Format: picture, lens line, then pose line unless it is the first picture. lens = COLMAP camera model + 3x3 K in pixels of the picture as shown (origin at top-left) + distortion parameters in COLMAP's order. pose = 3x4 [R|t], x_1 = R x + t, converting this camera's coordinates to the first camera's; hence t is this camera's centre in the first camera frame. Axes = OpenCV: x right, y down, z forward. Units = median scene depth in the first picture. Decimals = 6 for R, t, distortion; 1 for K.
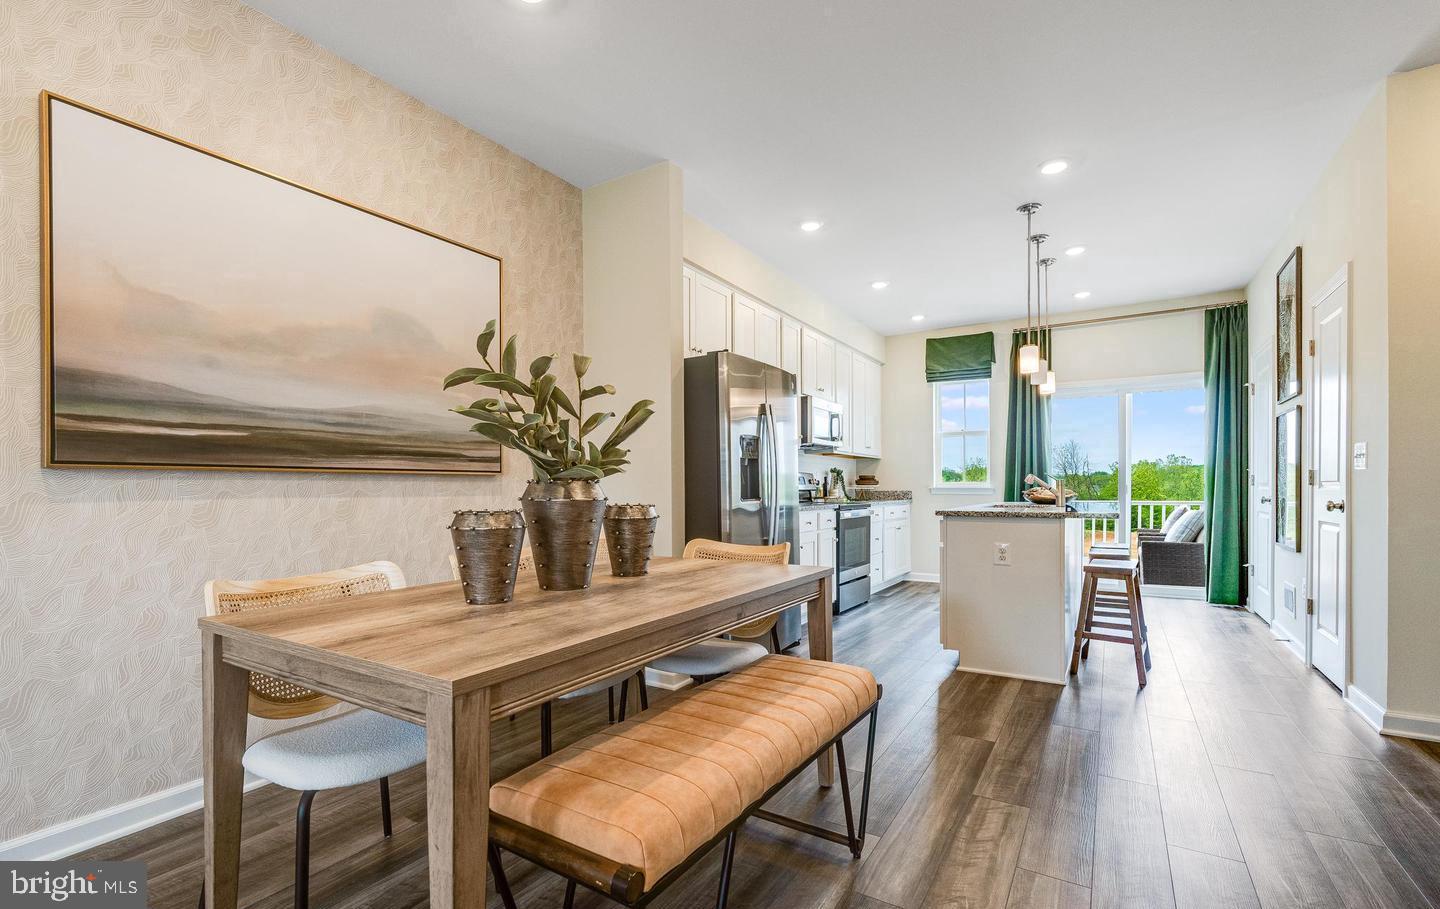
lens RADIAL K [[646.1, 0, 718.4], [0, 646.1, 511.5], [0, 0, 1]] dist [0.003046, 0.000277]
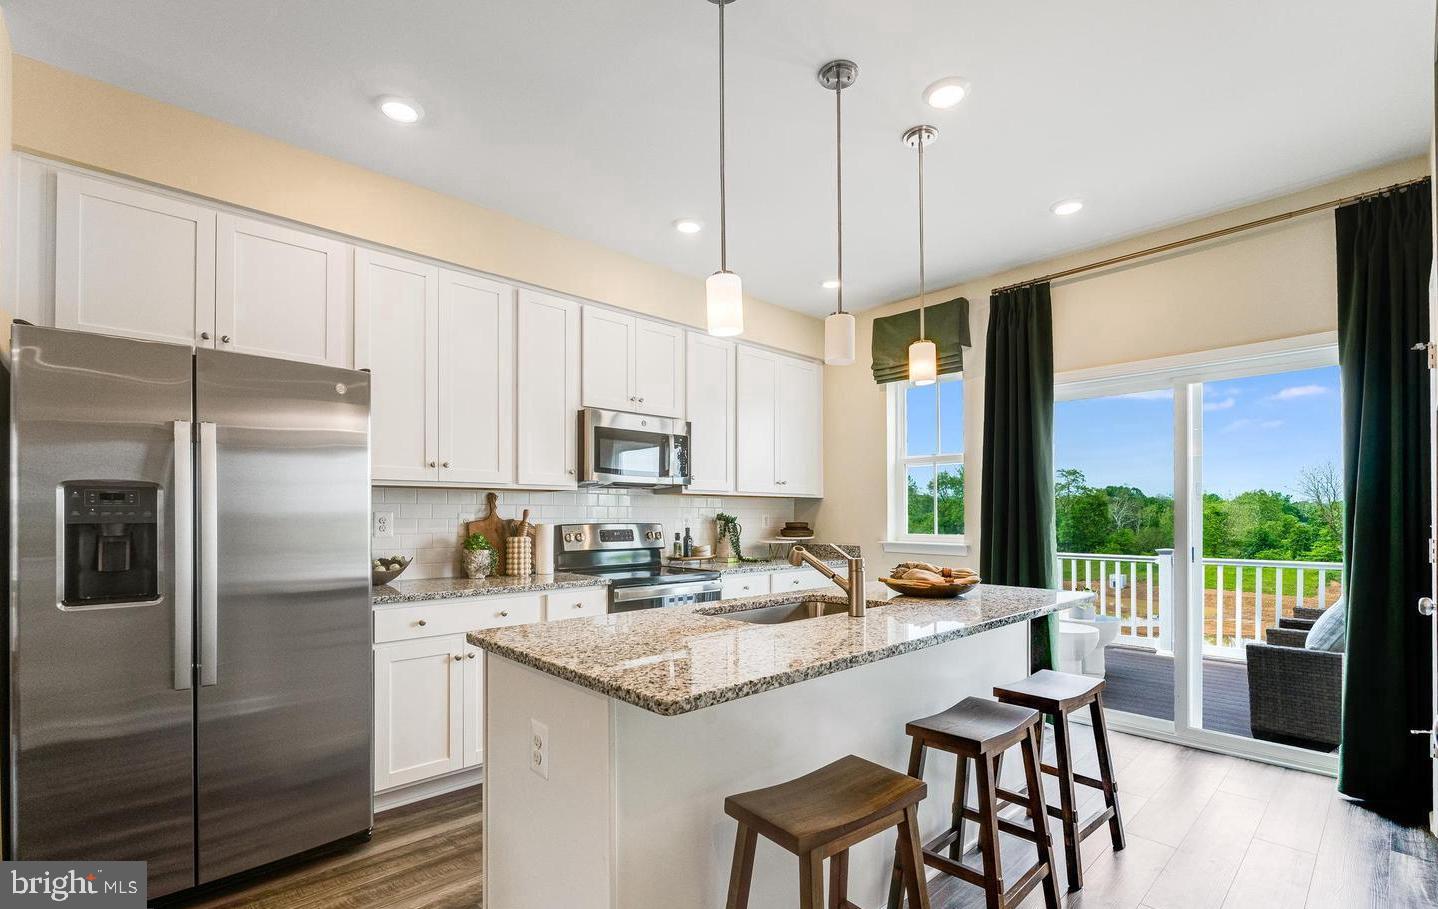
lens RADIAL K [[645.7, 0, 721.9], [0, 645.7, 526.3], [0, 0, 1]] dist [-0.003242, -0.000362]
pose [[0.964264, 0.004883, -0.264900, 0.368830], [-0.010571, 0.999743, -0.020050, -0.040814], [0.264734, 0.022133, 0.964067, 0.341816]]
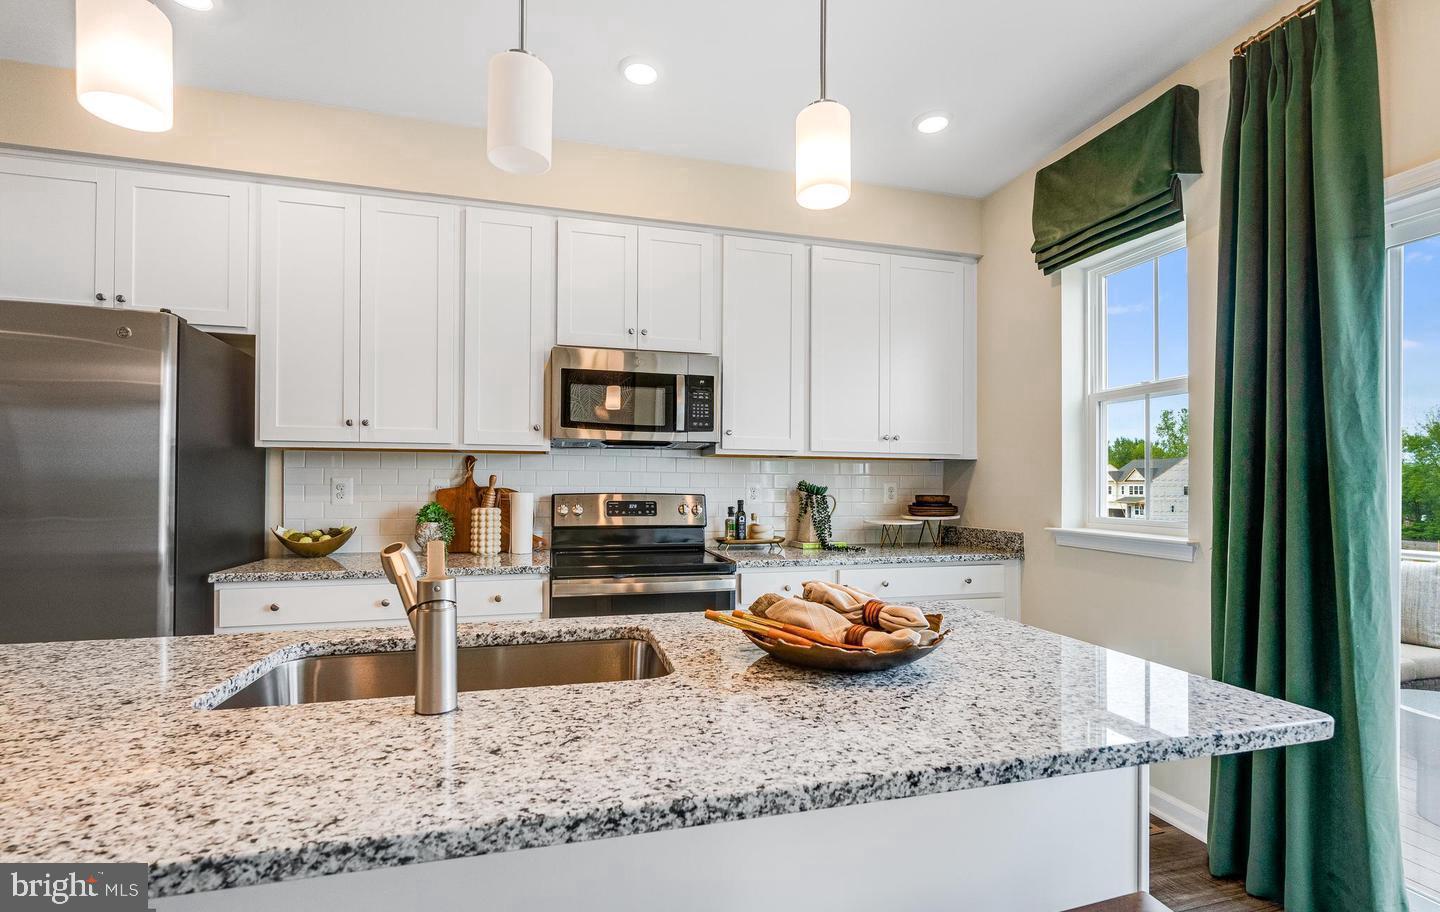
lens RADIAL K [[639.5, 0, 723.4], [0, 639.5, 482.4], [0, 0, 1]] dist [-0.001746, 0.000086]
pose [[0.721585, 0.003731, -0.692316, 0.488319], [-0.033718, 0.998988, -0.029759, -0.050797], [0.691504, 0.044817, 0.720981, 0.605192]]
